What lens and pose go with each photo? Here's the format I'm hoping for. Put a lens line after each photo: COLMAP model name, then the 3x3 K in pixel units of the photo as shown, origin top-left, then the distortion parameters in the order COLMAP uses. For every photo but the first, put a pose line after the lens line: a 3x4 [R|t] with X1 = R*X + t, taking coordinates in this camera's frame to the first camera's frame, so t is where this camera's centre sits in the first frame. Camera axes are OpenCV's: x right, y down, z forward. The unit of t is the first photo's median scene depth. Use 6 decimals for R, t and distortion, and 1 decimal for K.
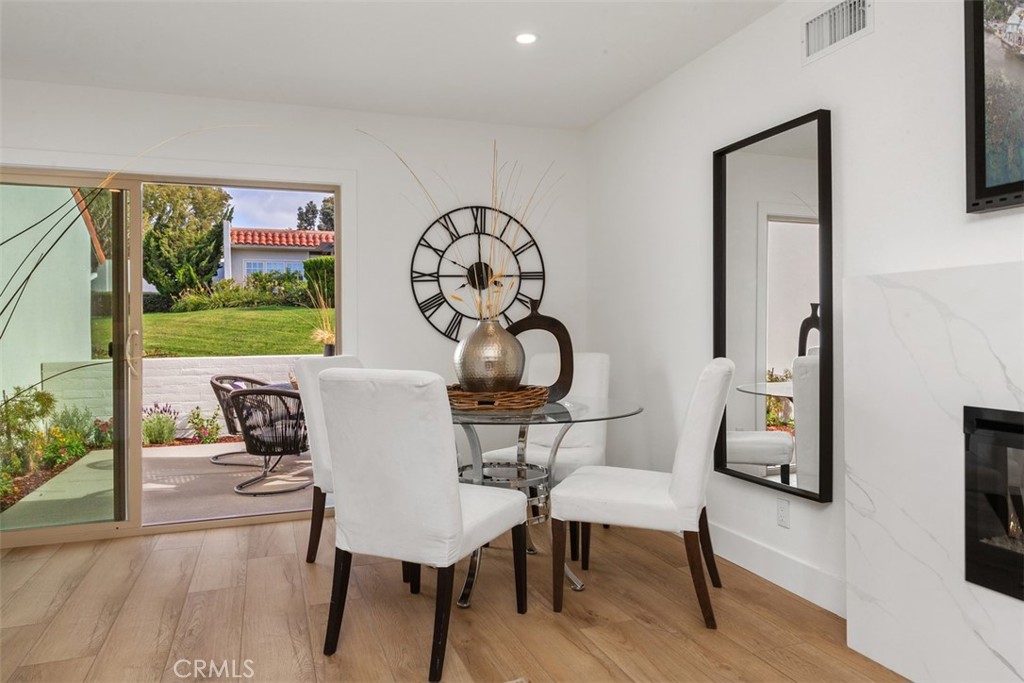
lens RADIAL K [[681.3, 0, 510.2], [0, 681.3, 330.6], [0, 0, 1]] dist [-0.000770, 0.003830]
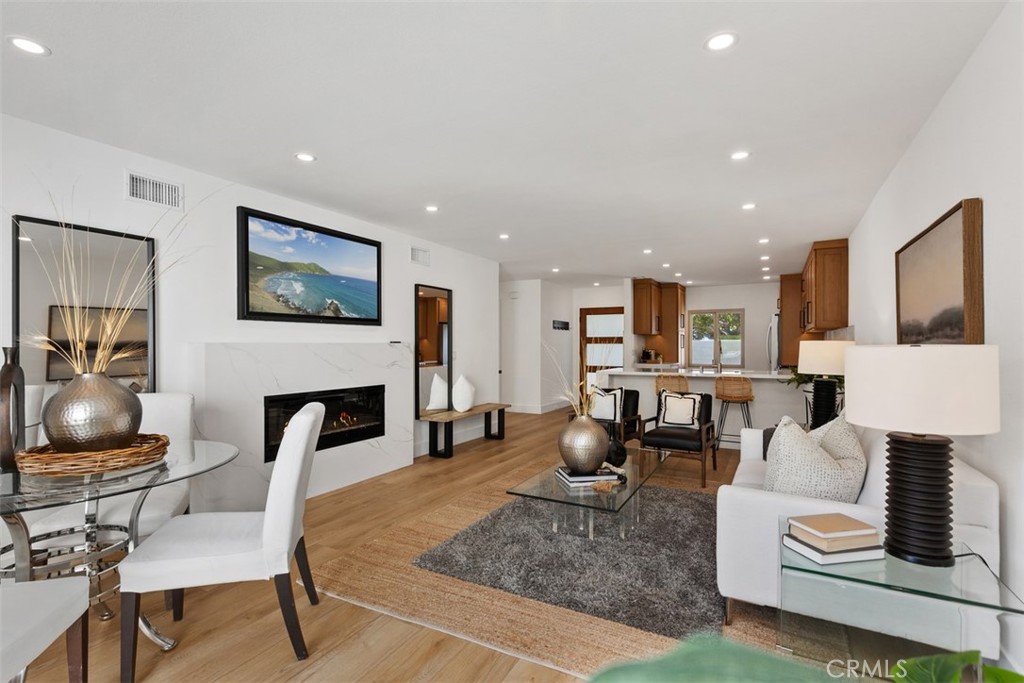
lens RADIAL K [[471.0, 0, 511.0], [0, 471.0, 343.1], [0, 0, 1]] dist [-0.001570, 0.000398]
pose [[-0.658029, 0.011354, 0.752907, -0.572524], [0.005330, 0.999931, -0.010421, -0.029728], [-0.752974, -0.002844, -0.658044, 0.641544]]
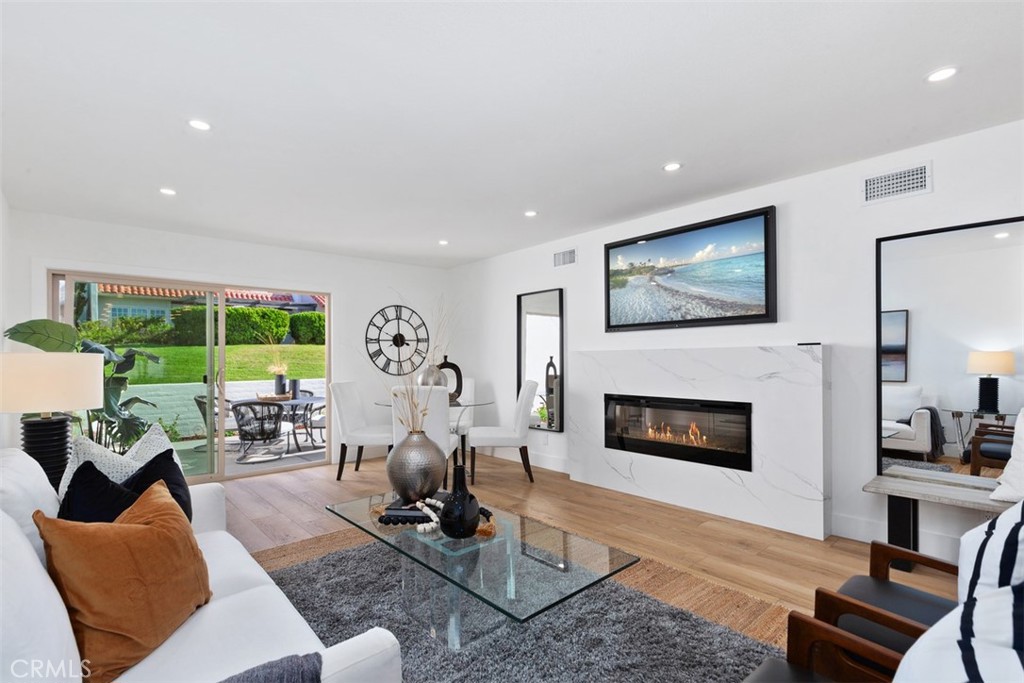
lens RADIAL K [[468.0, 0, 509.8], [0, 468.0, 360.6], [0, 0, 1]] dist [-0.001467, -0.000062]
pose [[0.926087, 0.002207, 0.377302, -0.255918], [-0.001087, 0.999994, -0.003181, -0.016457], [-0.377307, 0.002536, 0.926085, -0.386187]]
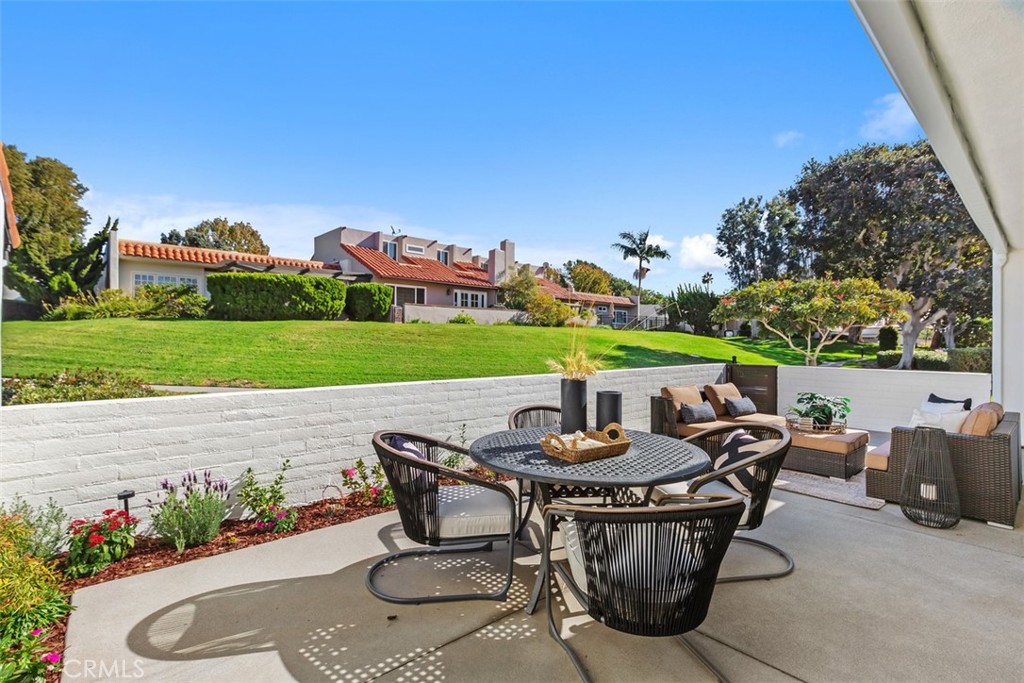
lens RADIAL K [[471.0, 0, 516.4], [0, 471.0, 344.4], [0, 0, 1]] dist [-0.001570, 0.000398]
pose [[0.933507, 0.014120, 0.358280, -0.691053], [-0.014807, 0.999890, -0.000826, -0.017439], [-0.358252, -0.004534, 0.933614, 0.884457]]
